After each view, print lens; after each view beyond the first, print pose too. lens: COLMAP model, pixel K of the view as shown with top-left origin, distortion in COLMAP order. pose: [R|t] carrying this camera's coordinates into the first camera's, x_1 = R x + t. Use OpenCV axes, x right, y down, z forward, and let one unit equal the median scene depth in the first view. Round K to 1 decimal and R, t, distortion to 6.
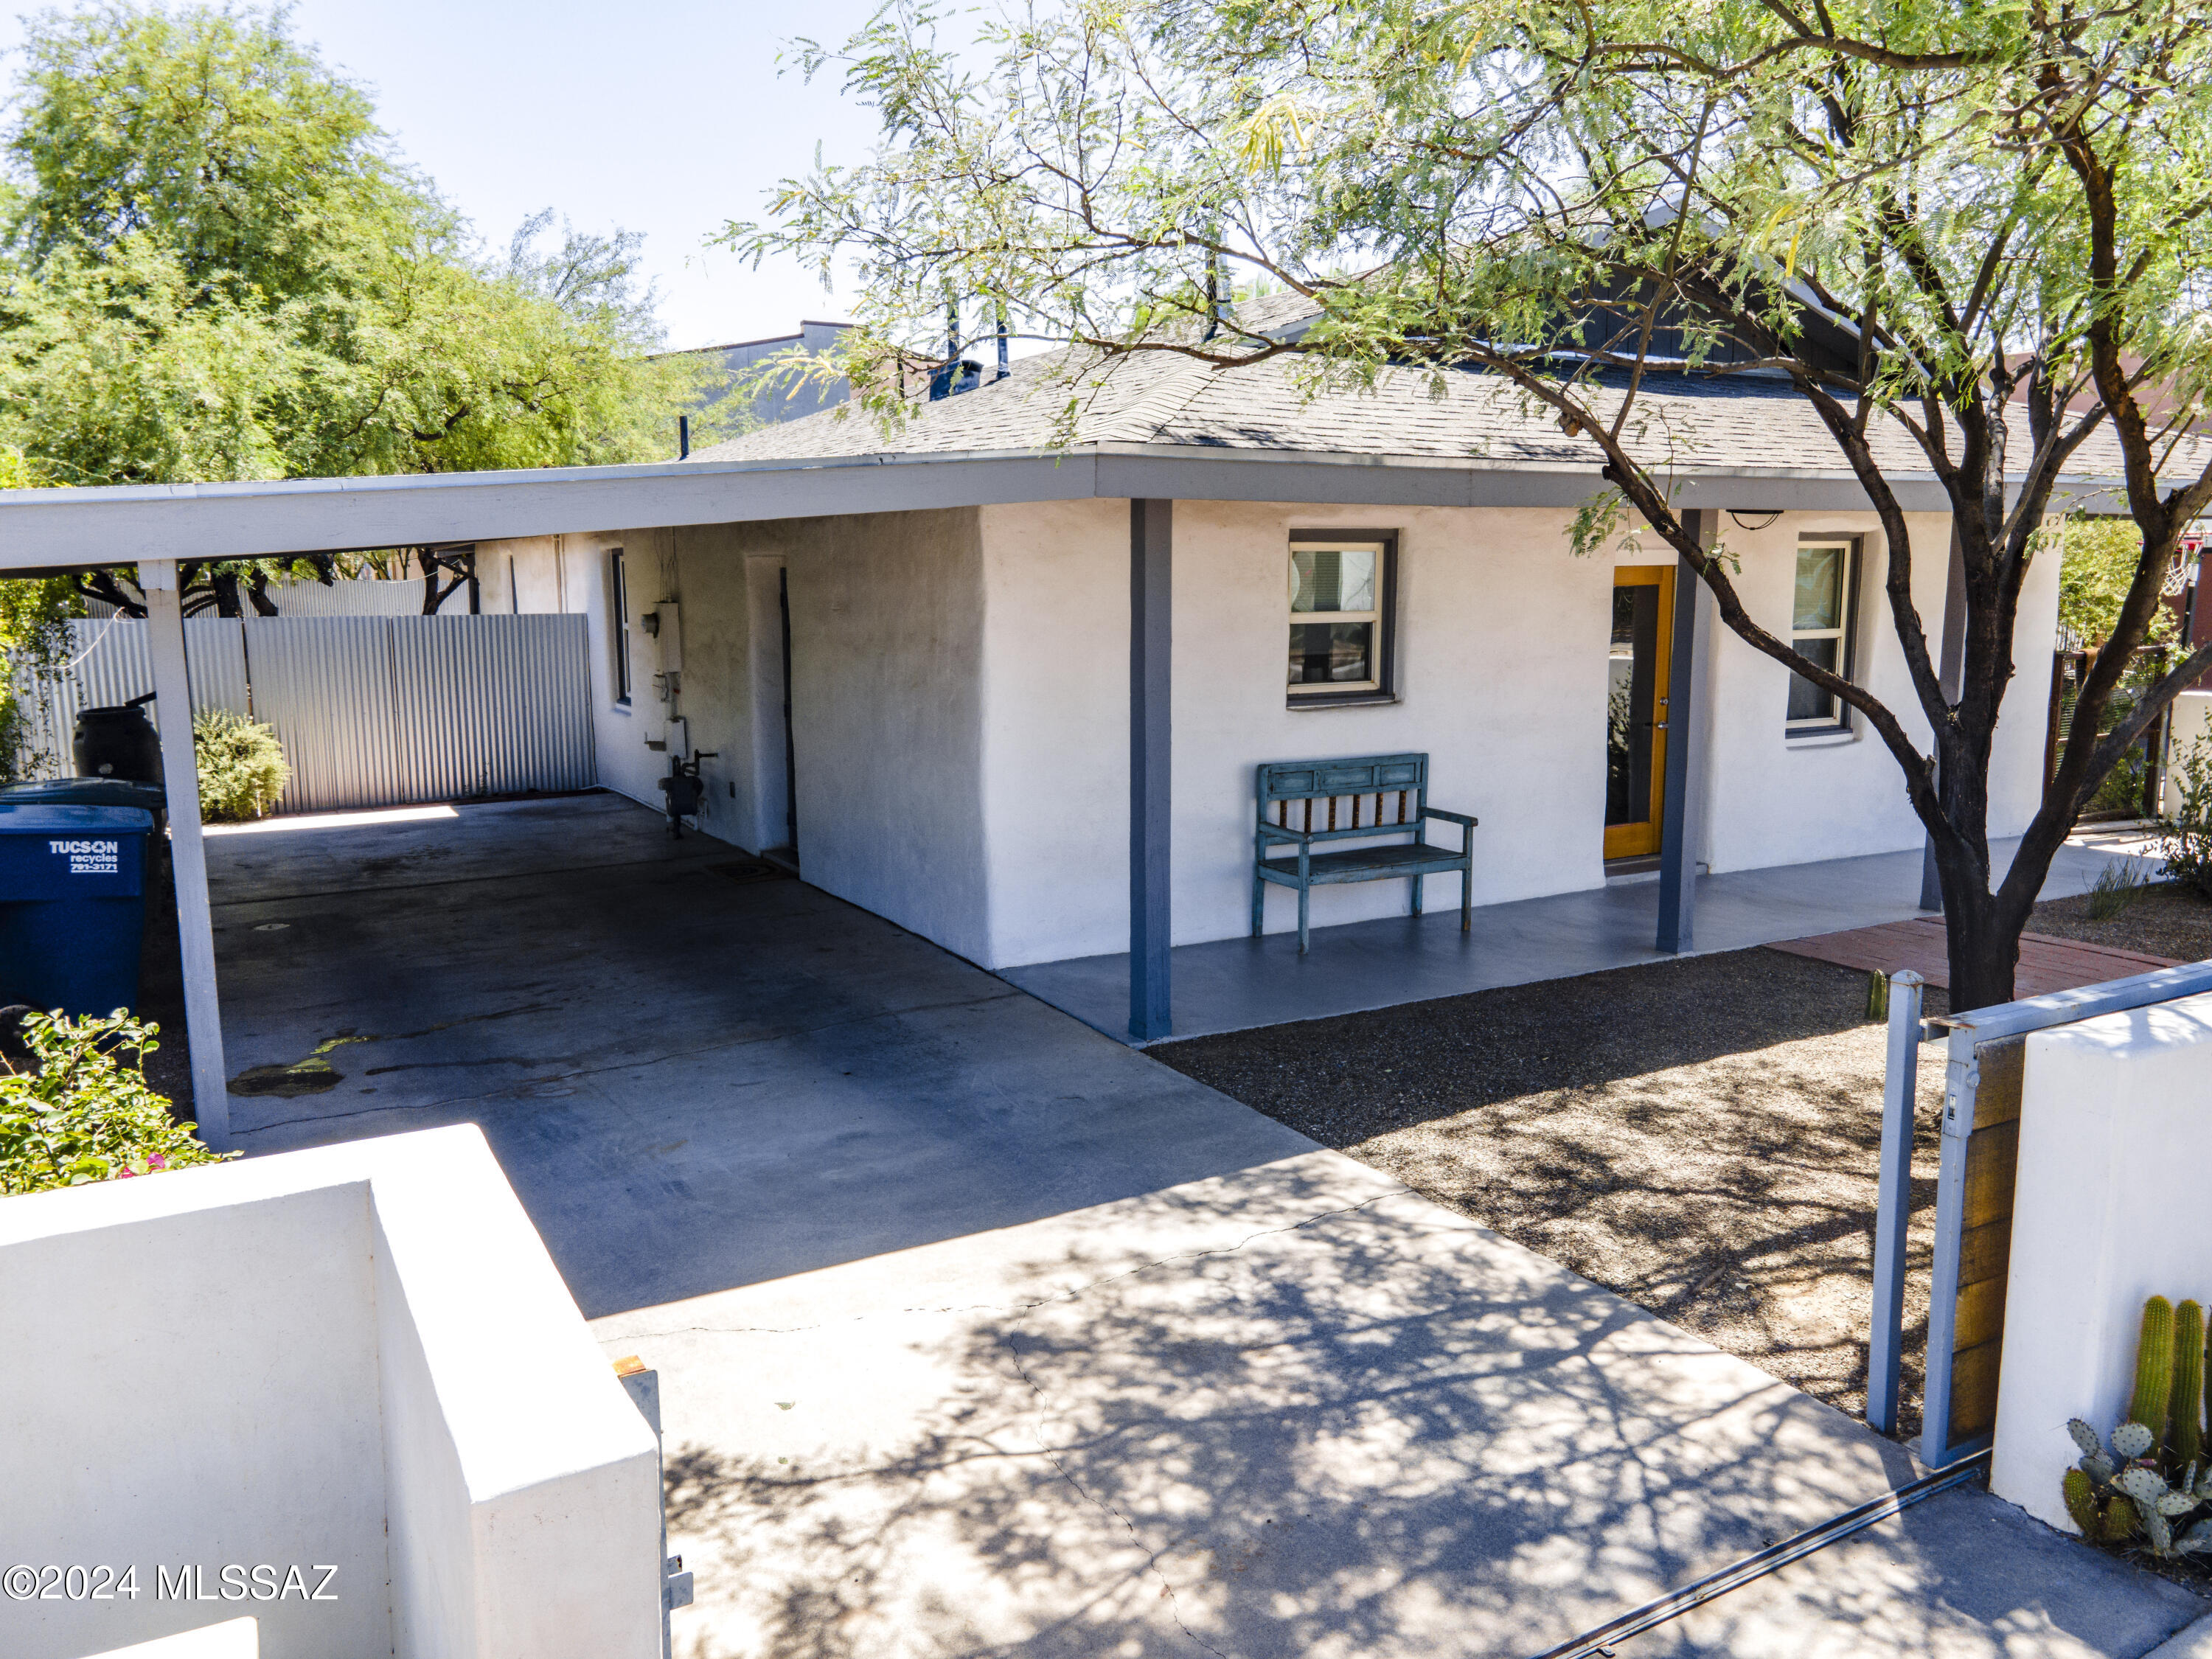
lens RADIAL K [[1608.7, 0, 1103.9], [0, 1608.7, 817.6], [0, 0, 1]] dist [0.035344, 0.016877]
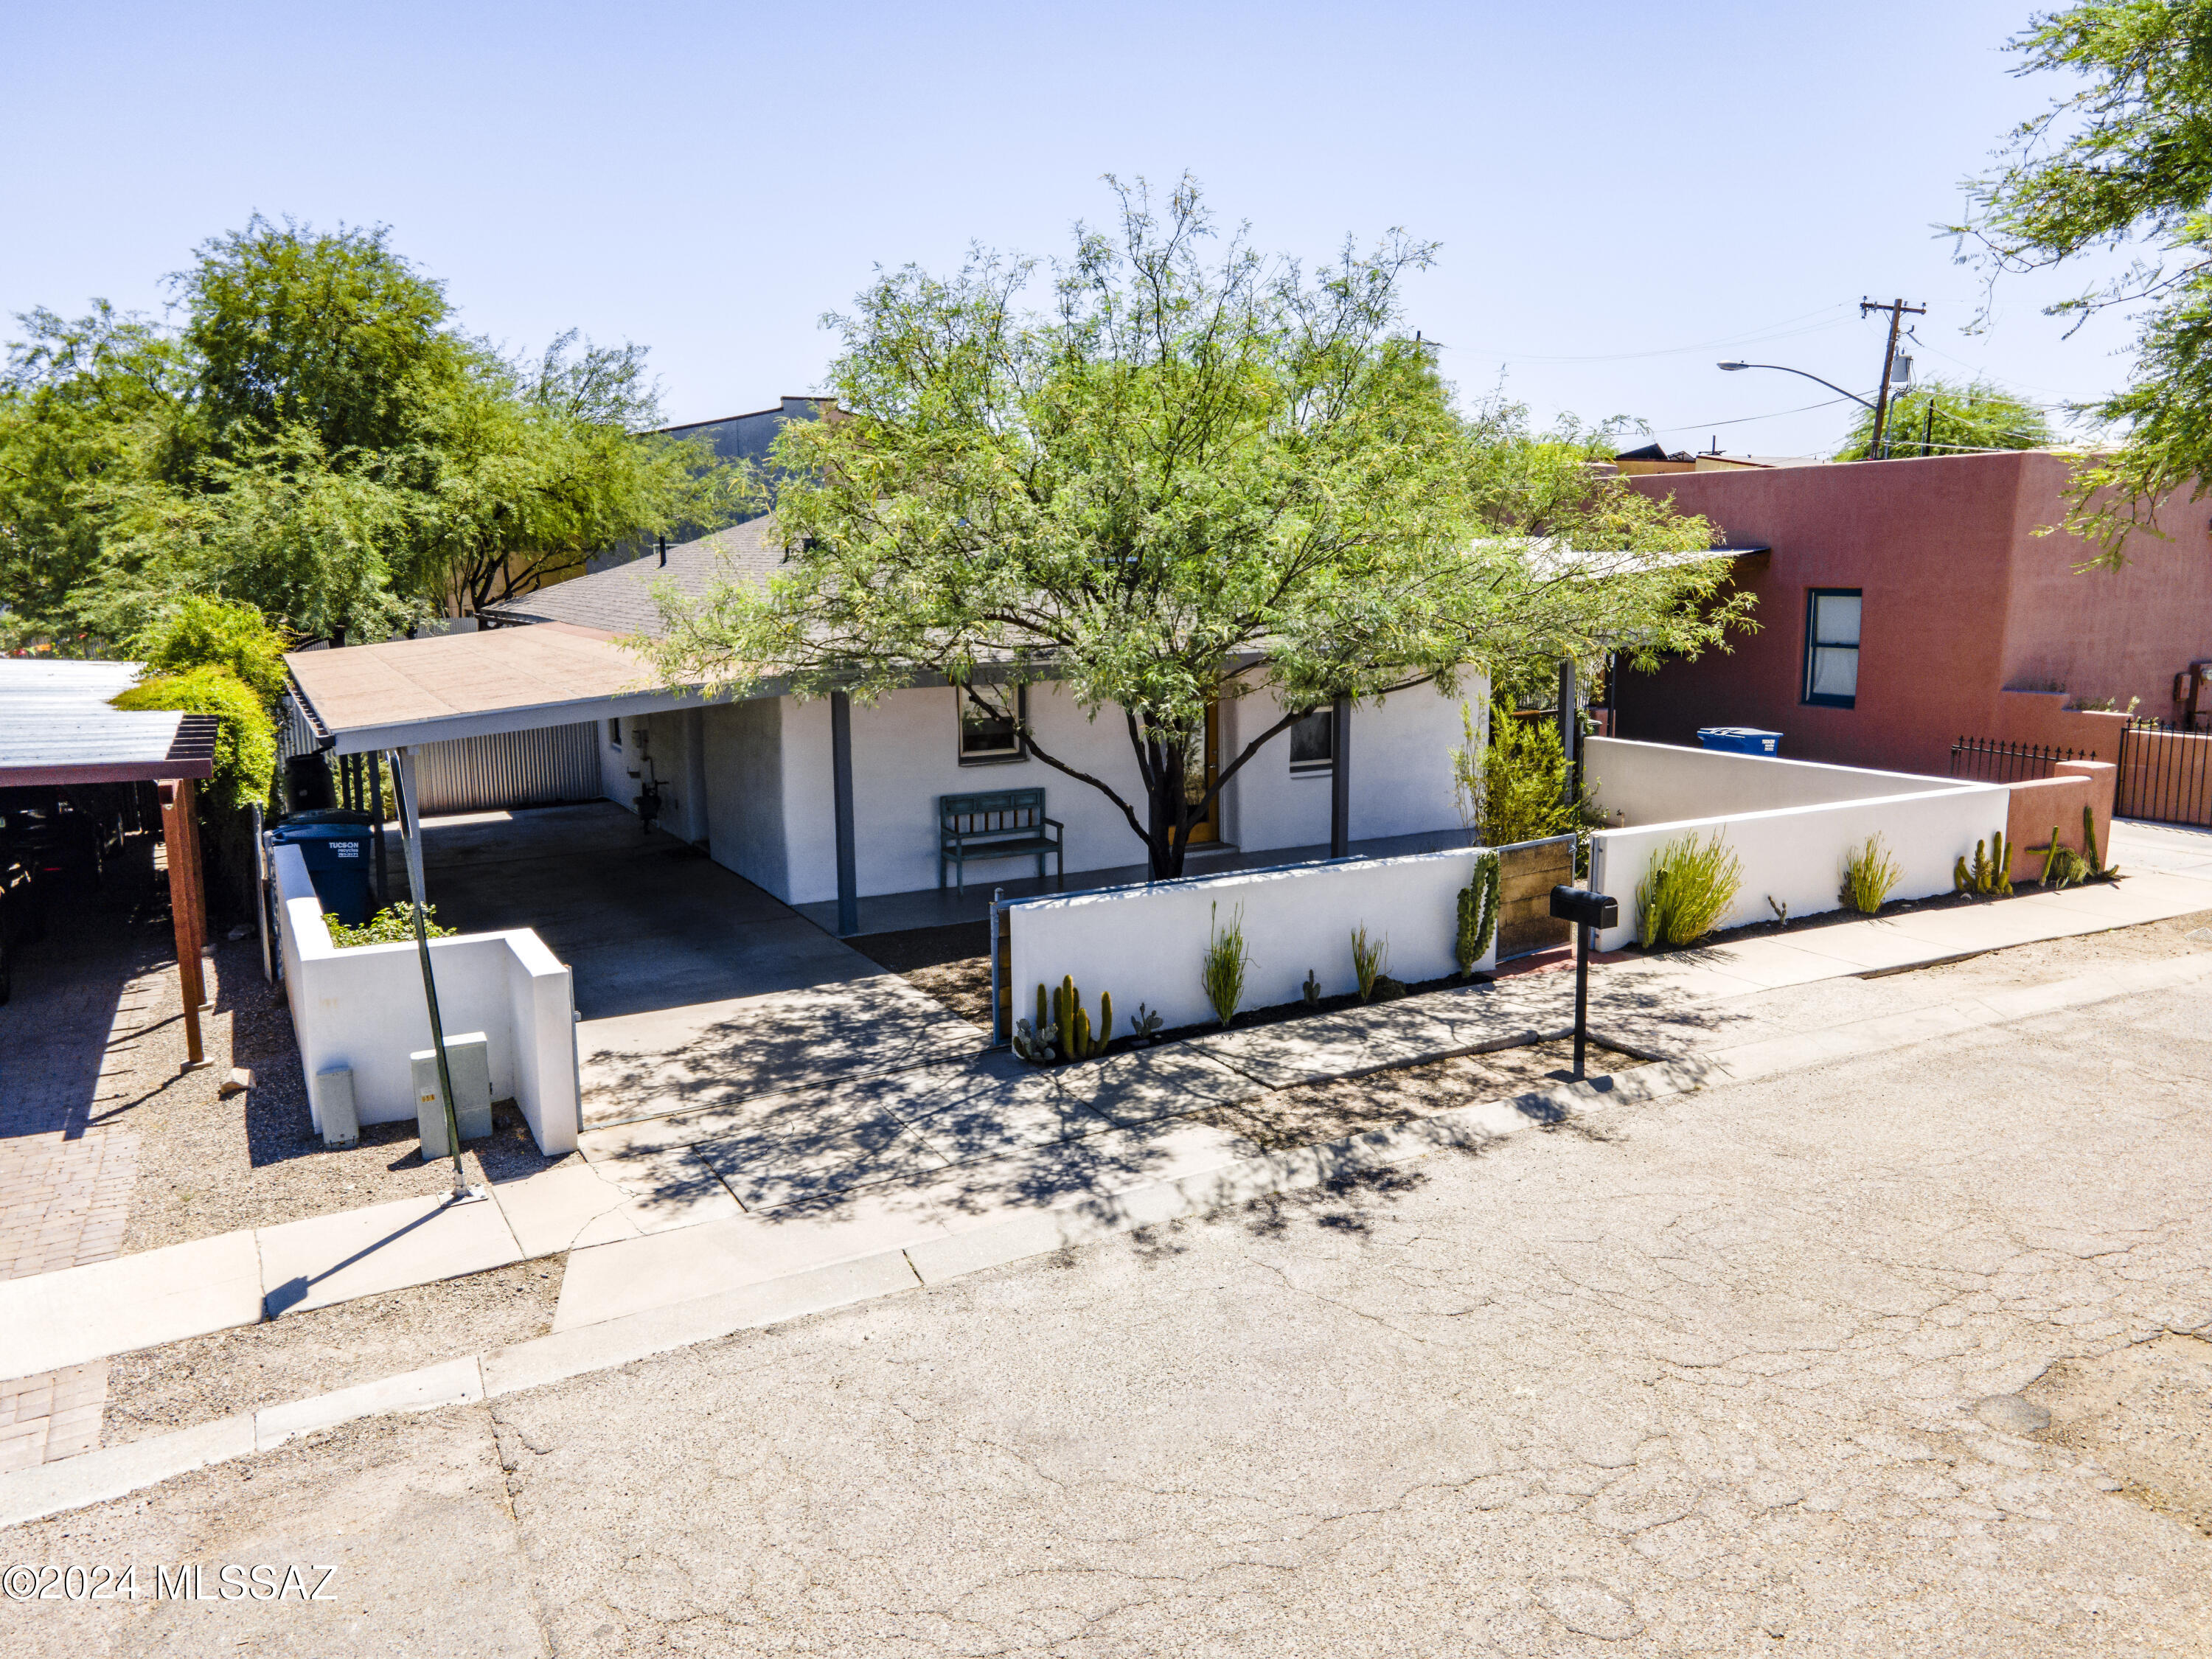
lens RADIAL K [[1608.7, 0, 1099.4], [0, 1608.7, 810.6], [0, 0, 1]] dist [0.035344, 0.016877]
pose [[0.999731, -0.002747, -0.023020, 0.457166], [0.002953, 0.999956, 0.008928, -0.046974], [0.022995, -0.008994, 0.999695, -1.222133]]
